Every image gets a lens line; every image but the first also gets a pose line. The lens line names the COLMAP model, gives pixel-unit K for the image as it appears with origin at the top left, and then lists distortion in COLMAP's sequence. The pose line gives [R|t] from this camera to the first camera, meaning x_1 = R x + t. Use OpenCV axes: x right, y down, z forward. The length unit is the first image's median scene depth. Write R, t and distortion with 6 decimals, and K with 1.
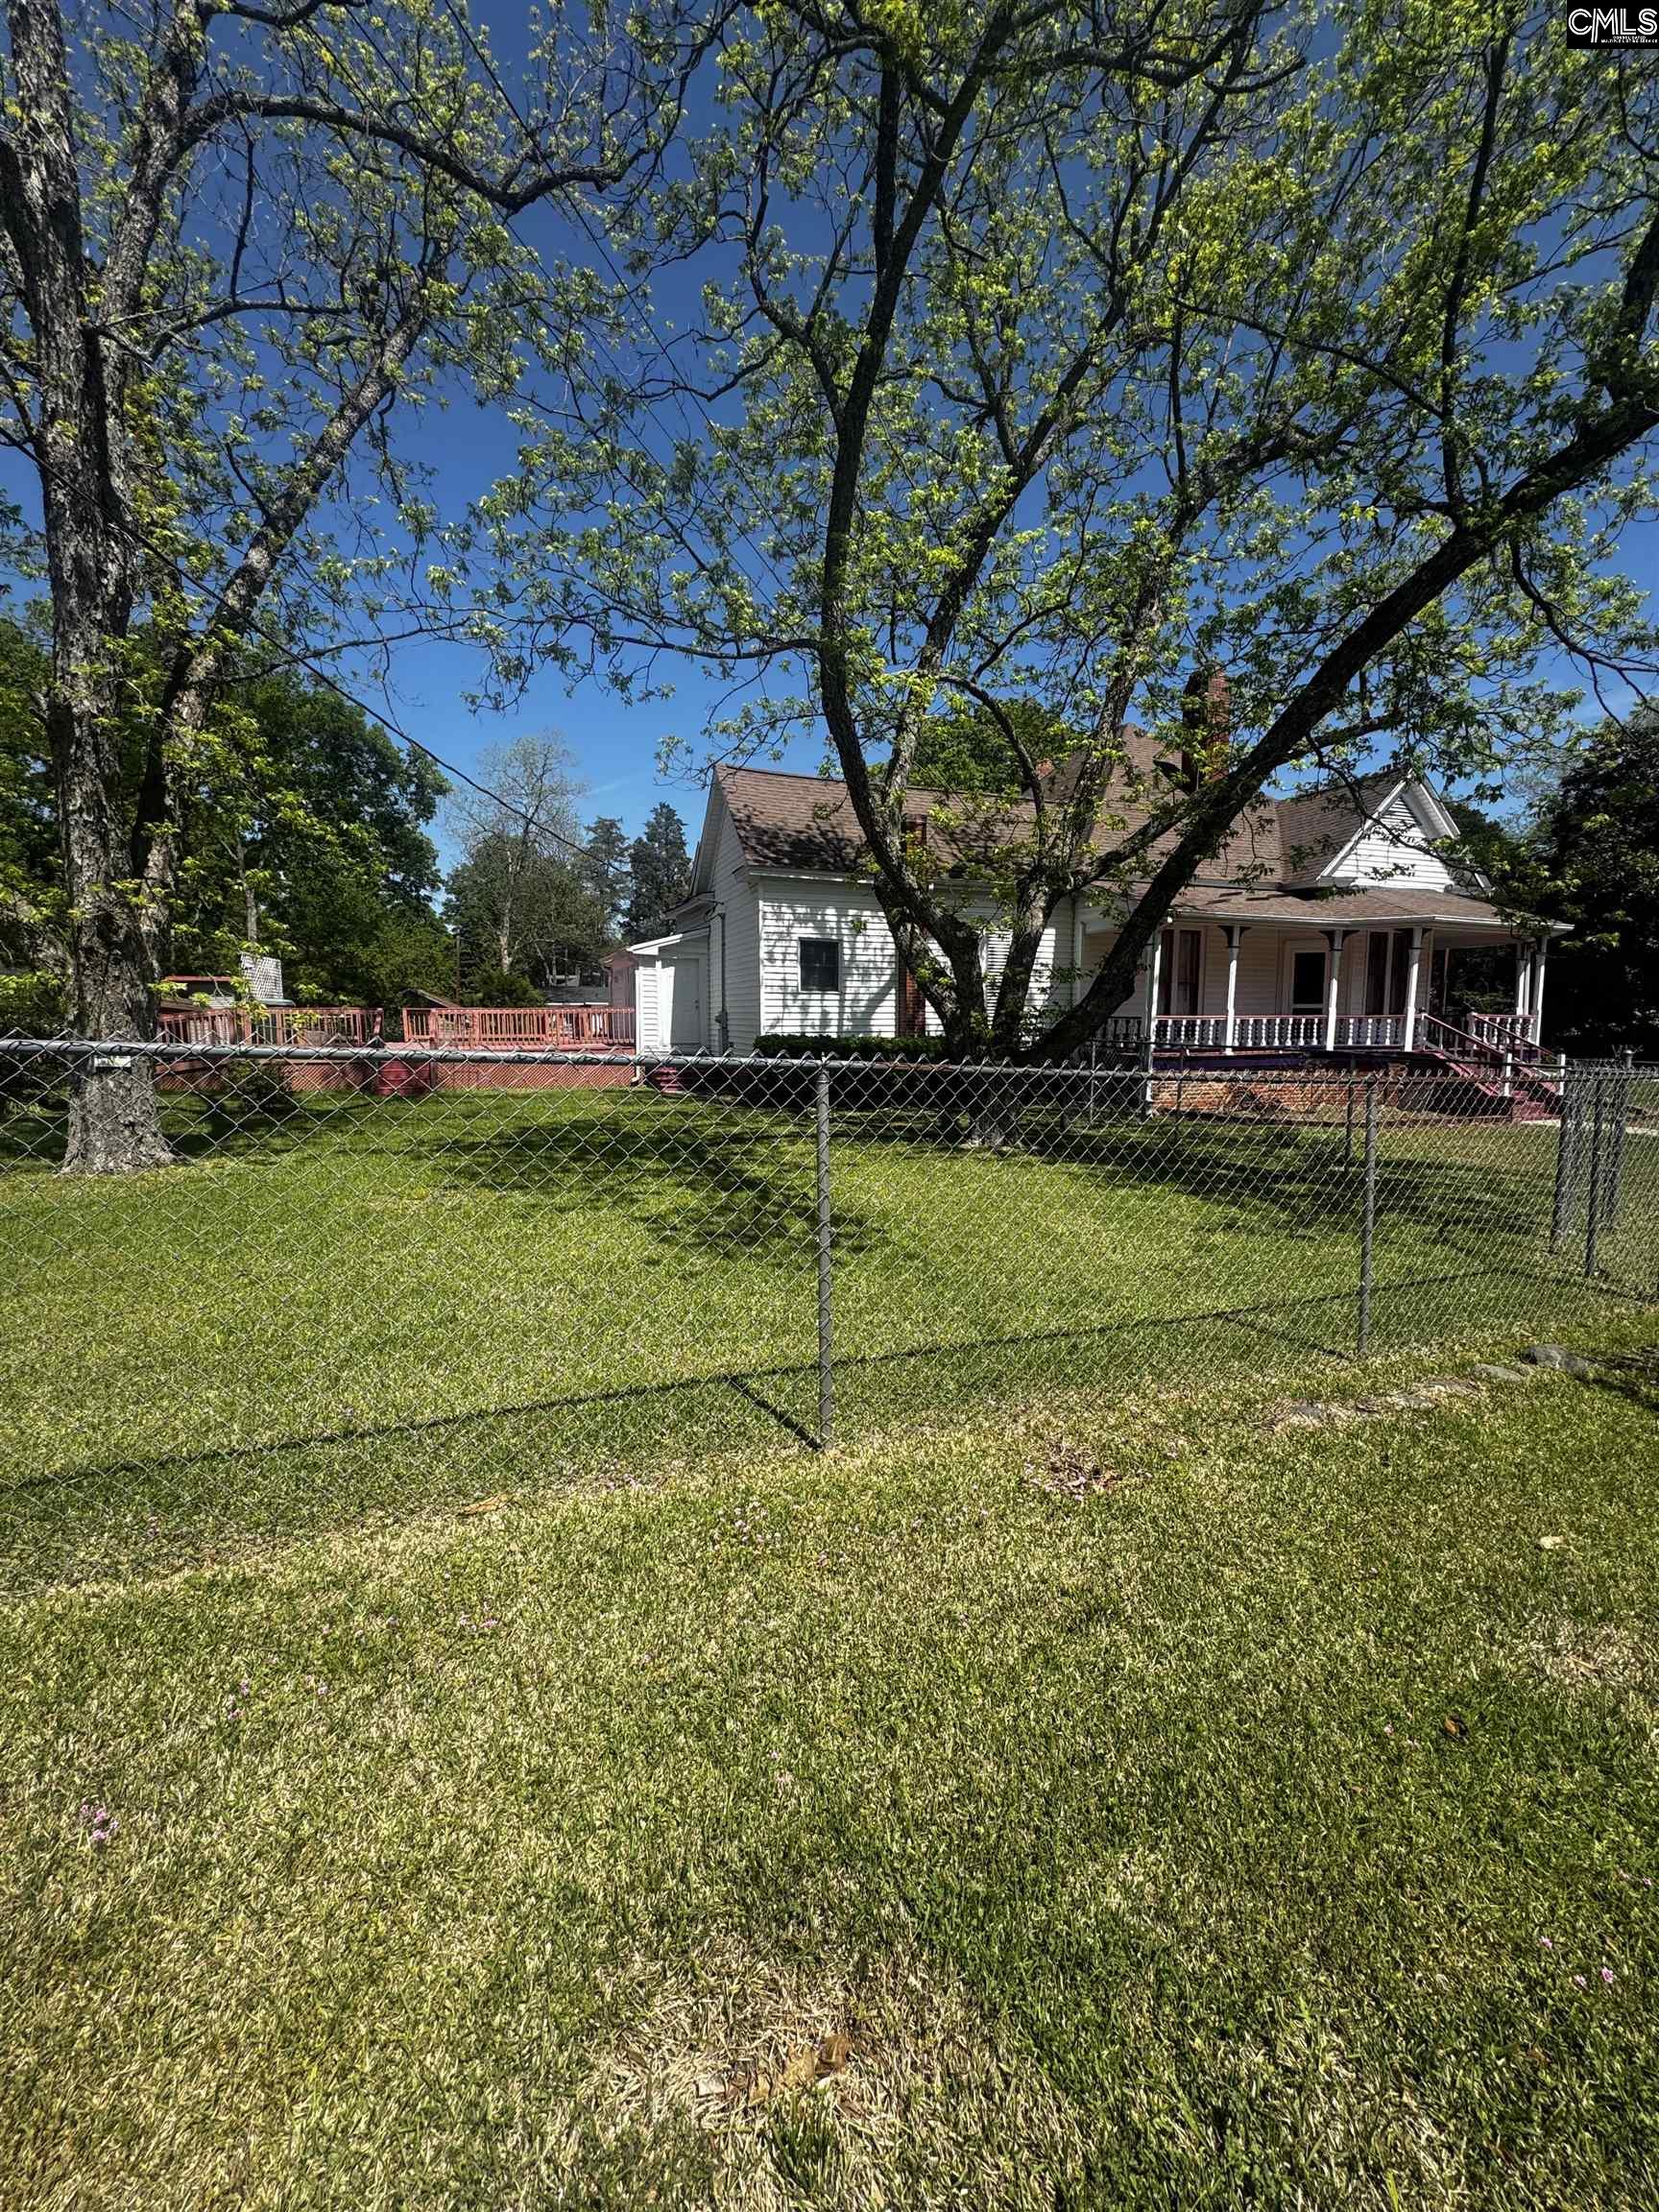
lens RADIAL K [[896.5, 0, 861.3], [0, 896.5, 1106.5], [0, 0, 1]] dist [-0.000429, -0.000258]
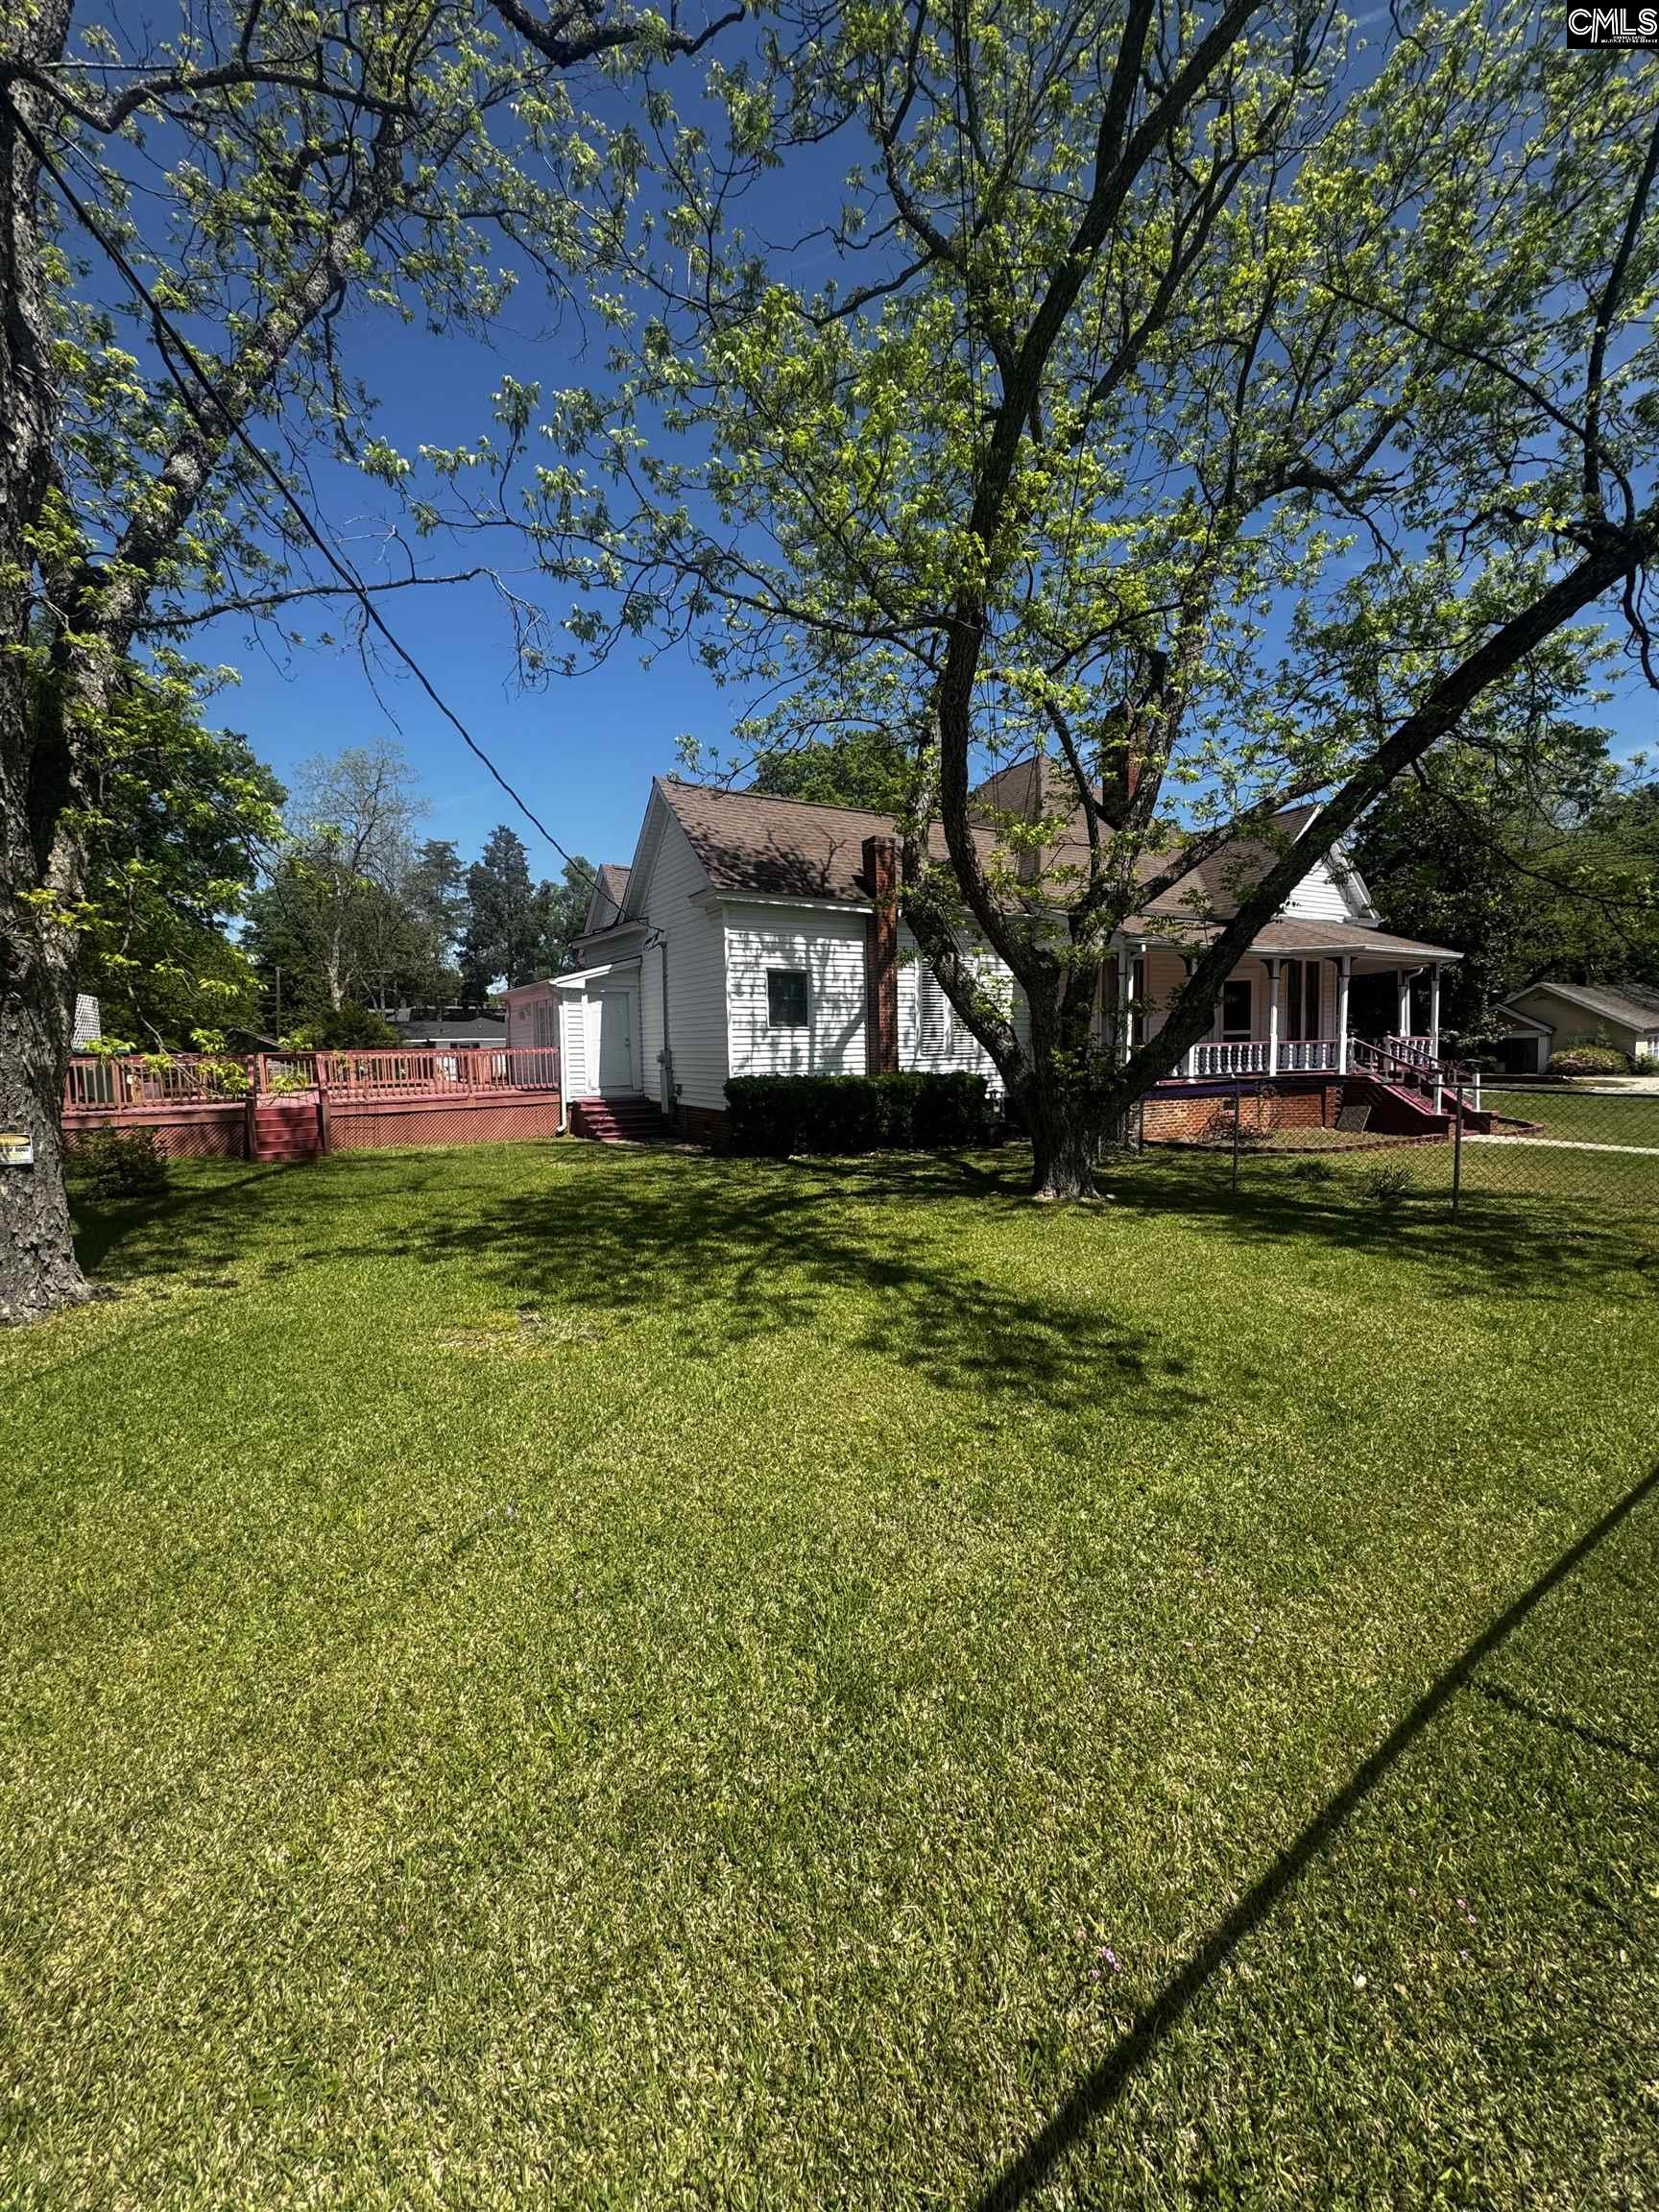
lens RADIAL K [[878.4, 0, 832.3], [0, 878.4, 1101.1], [0, 0, 1]] dist [-0.000048, 0.000158]
pose [[0.982917, -0.031076, 0.181405, -0.167506], [0.037273, 0.998829, -0.030851, -0.023671], [-0.180234, 0.037085, 0.982924, 0.115656]]
